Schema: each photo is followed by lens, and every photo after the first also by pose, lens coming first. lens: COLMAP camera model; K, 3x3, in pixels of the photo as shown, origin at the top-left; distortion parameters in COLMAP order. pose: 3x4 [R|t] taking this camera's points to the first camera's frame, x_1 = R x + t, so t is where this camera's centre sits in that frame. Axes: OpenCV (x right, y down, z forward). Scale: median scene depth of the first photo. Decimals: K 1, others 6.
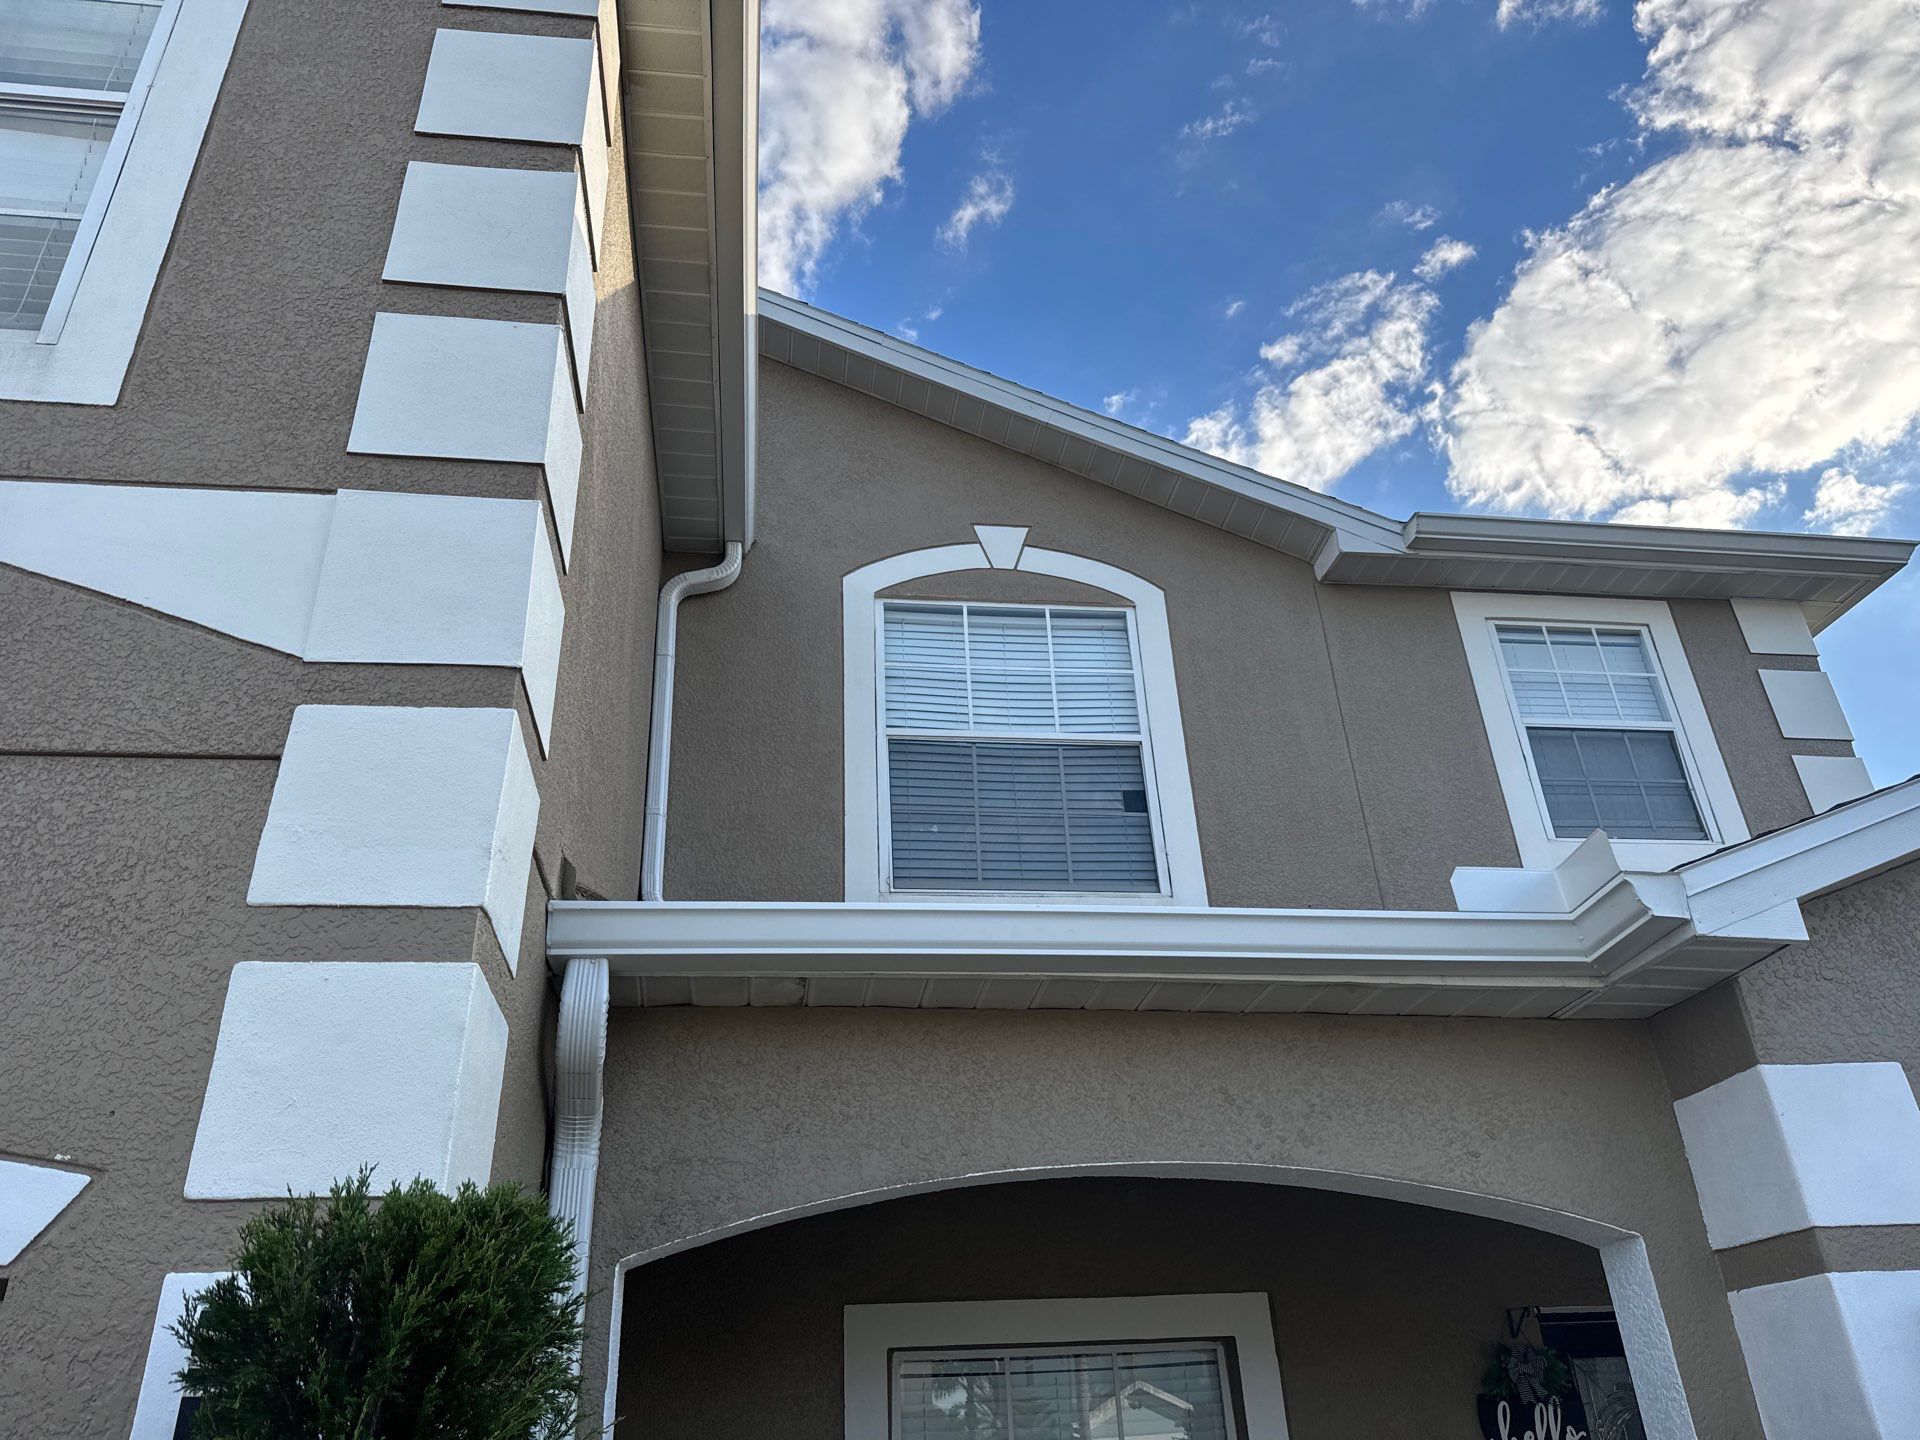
lens RADIAL K [[1367.8, 0, 958.6], [0, 1367.8, 721.0], [0, 0, 1]] dist [-0.007780, -0.001861]
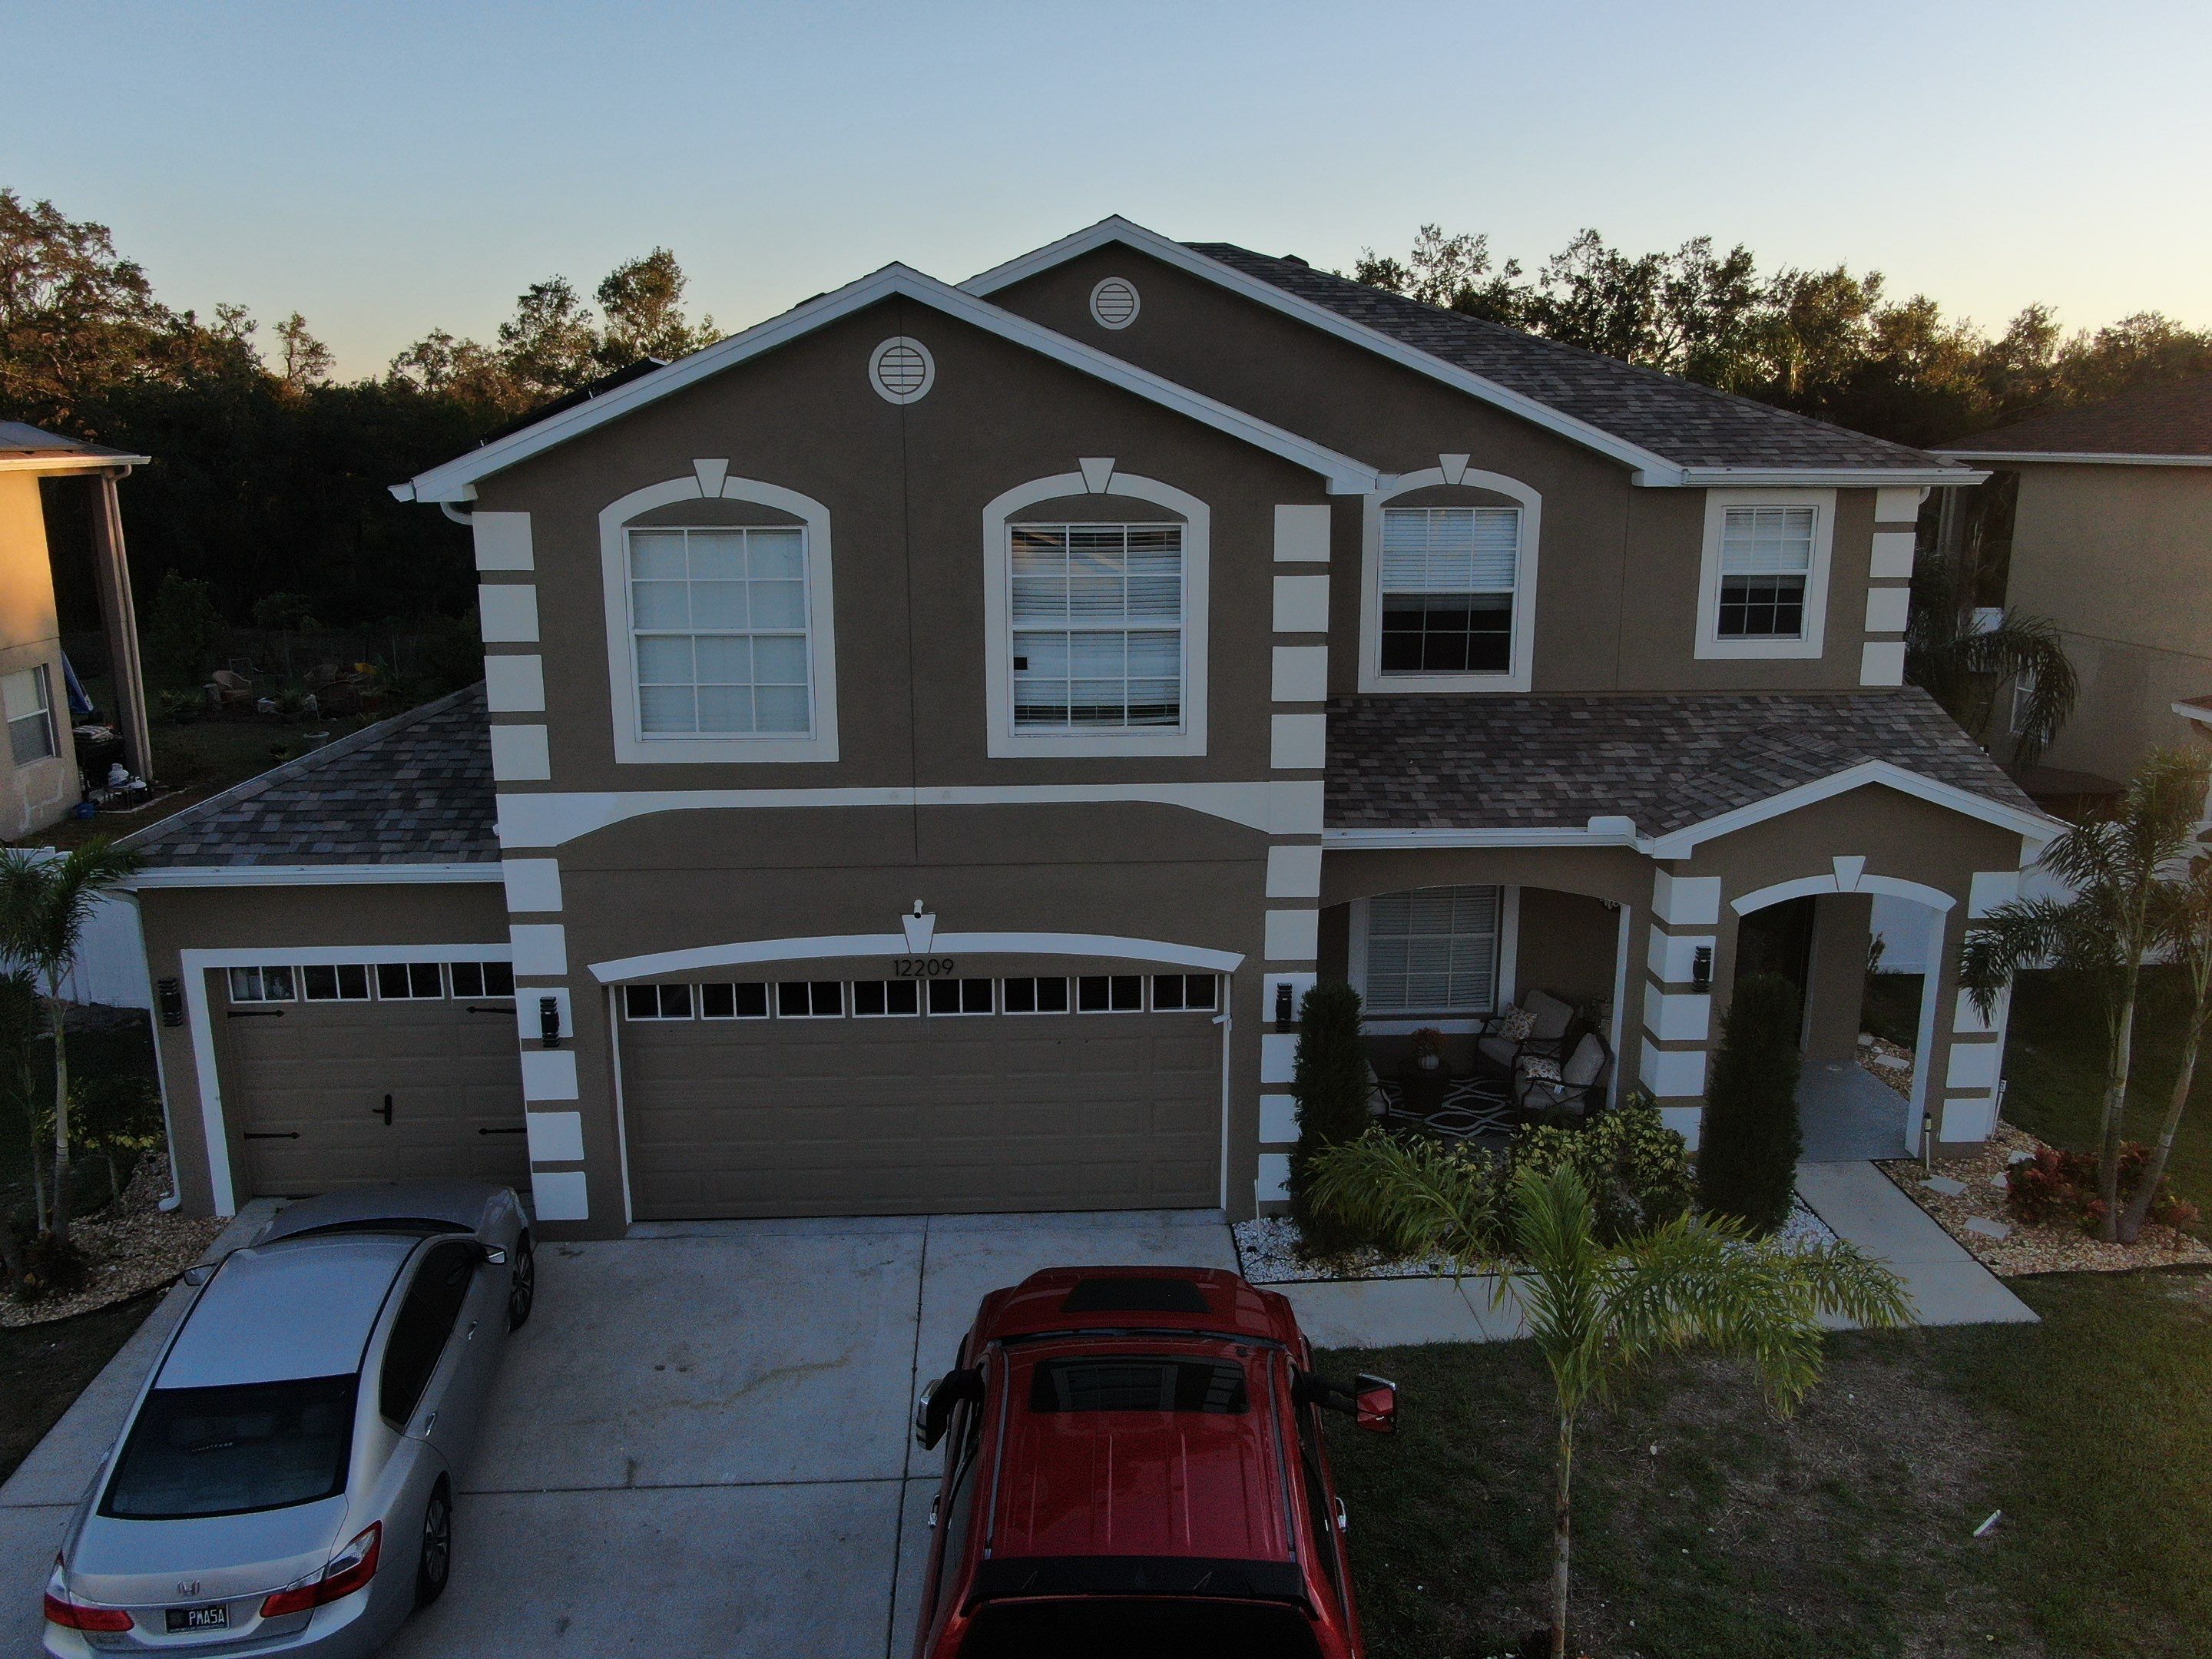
lens RADIAL K [[1693.1, 0, 1113.2], [0, 1693.1, 828.4], [0, 0, 1]] dist [-0.019591, 0.009600]
pose [[0.994940, 0.062565, -0.078610, -0.500984], [0.007519, 0.733874, 0.679244, -3.073260], [0.100187, -0.676399, 0.729690, -2.353809]]
